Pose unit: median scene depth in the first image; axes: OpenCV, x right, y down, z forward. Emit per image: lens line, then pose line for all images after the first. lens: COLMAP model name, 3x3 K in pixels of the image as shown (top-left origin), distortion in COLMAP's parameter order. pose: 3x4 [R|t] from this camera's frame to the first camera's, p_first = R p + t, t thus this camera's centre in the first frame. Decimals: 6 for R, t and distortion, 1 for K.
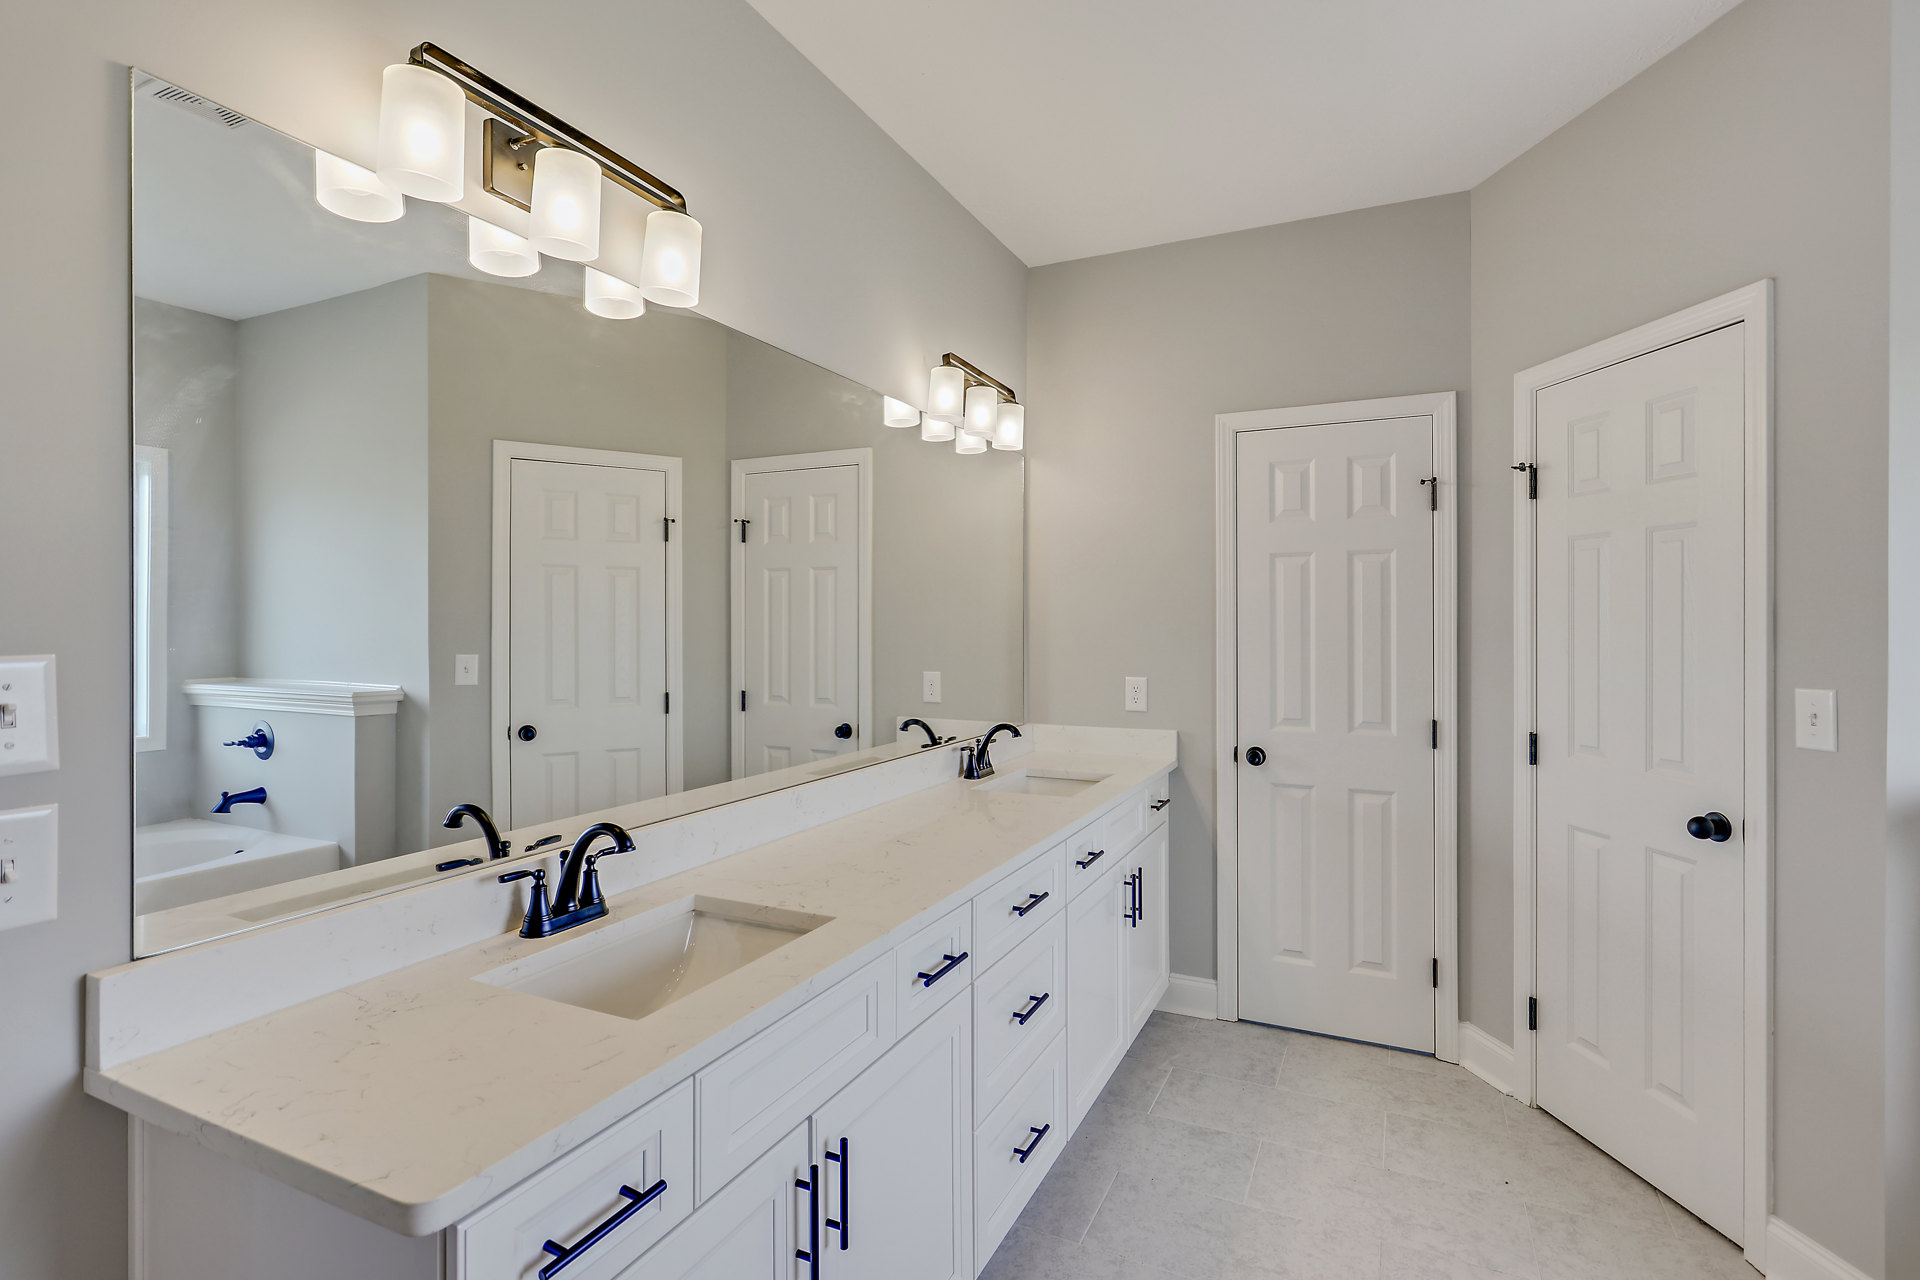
lens RADIAL K [[920.9, 0, 975.4], [0, 920.9, 638.7], [0, 0, 1]] dist [-0.001353, 0.002635]
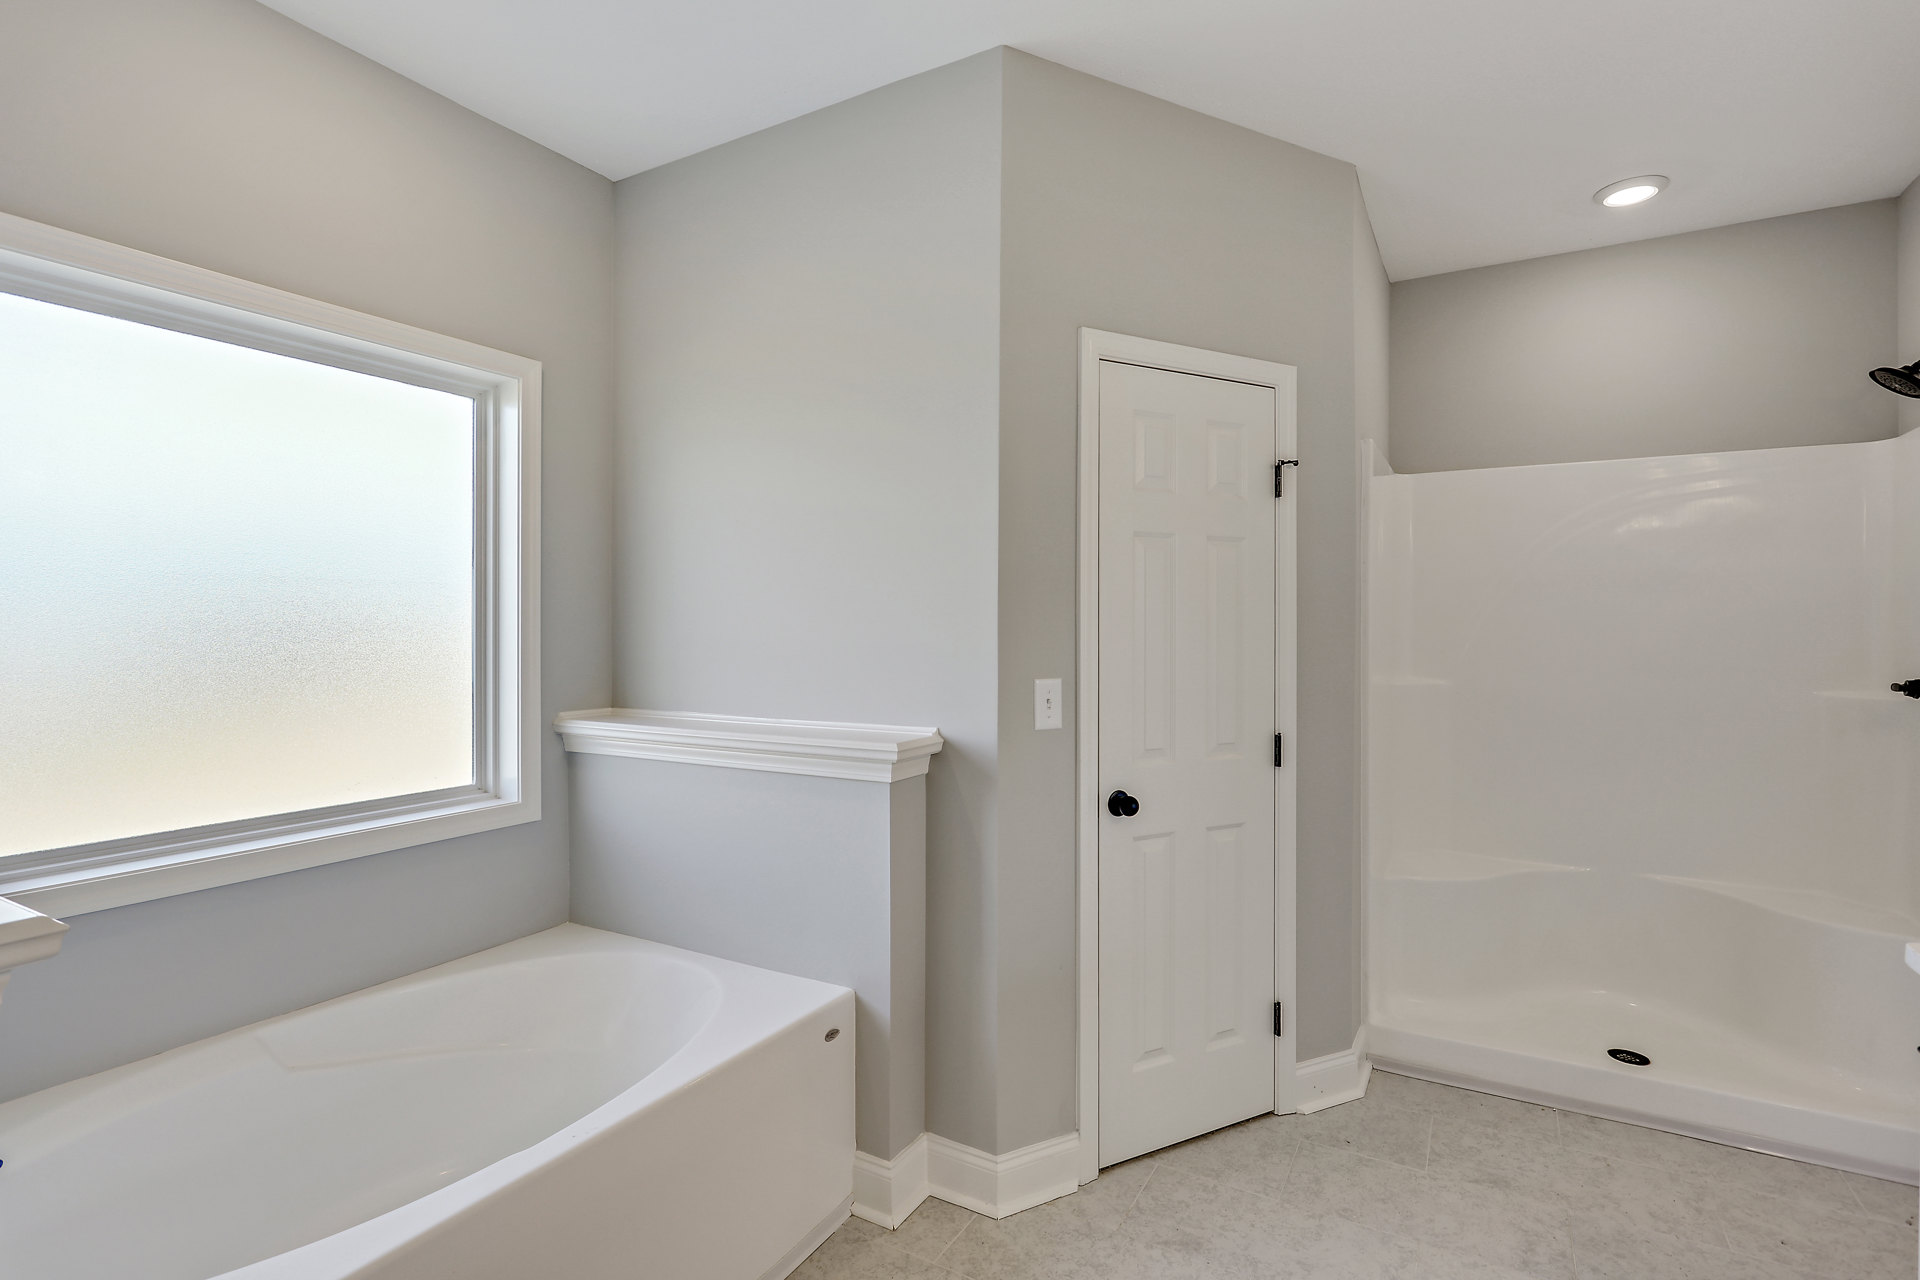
lens RADIAL K [[920.9, 0, 970.0], [0, 920.9, 636.1], [0, 0, 1]] dist [-0.001353, 0.002635]
pose [[0.997614, -0.002174, -0.068997, -0.559827], [0.001454, 0.999944, -0.010487, -0.004056], [0.069016, 0.010361, 0.997562, 0.388557]]
